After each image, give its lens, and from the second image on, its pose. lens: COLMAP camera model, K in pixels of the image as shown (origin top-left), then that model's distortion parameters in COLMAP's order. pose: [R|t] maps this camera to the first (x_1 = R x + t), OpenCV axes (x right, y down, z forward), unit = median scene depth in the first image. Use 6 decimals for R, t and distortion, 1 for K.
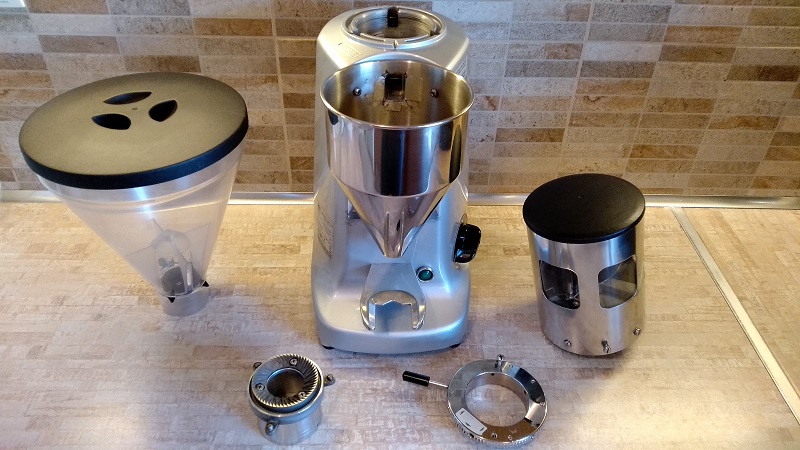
lens RADIAL K [[666.4, 0, 400.0], [0, 666.4, 225.0], [0, 0, 1]] dist [-0.003470, -0.000403]
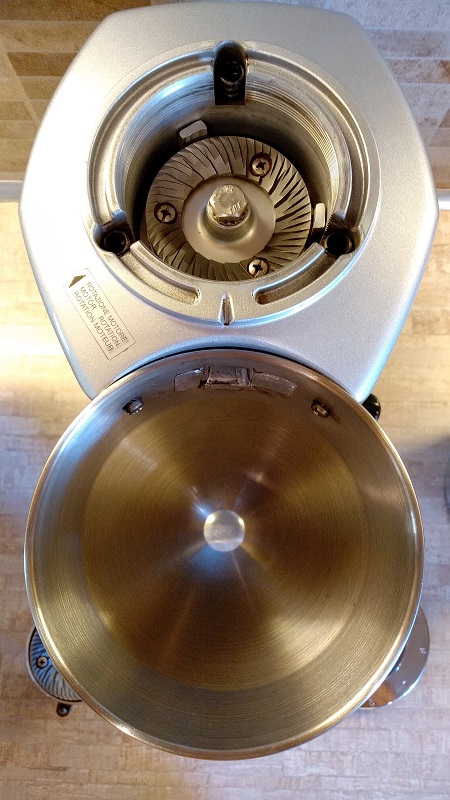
lens RADIAL K [[666.4, 0, 225.0], [0, 666.4, 400.0], [0, 0, 1]] dist [-0.003470, -0.000403]
pose [[0.998557, 0.040413, -0.035365, 0.004665], [-0.003972, 0.712309, 0.701855, -0.349069], [0.053555, -0.700701, 0.711442, 0.496108]]
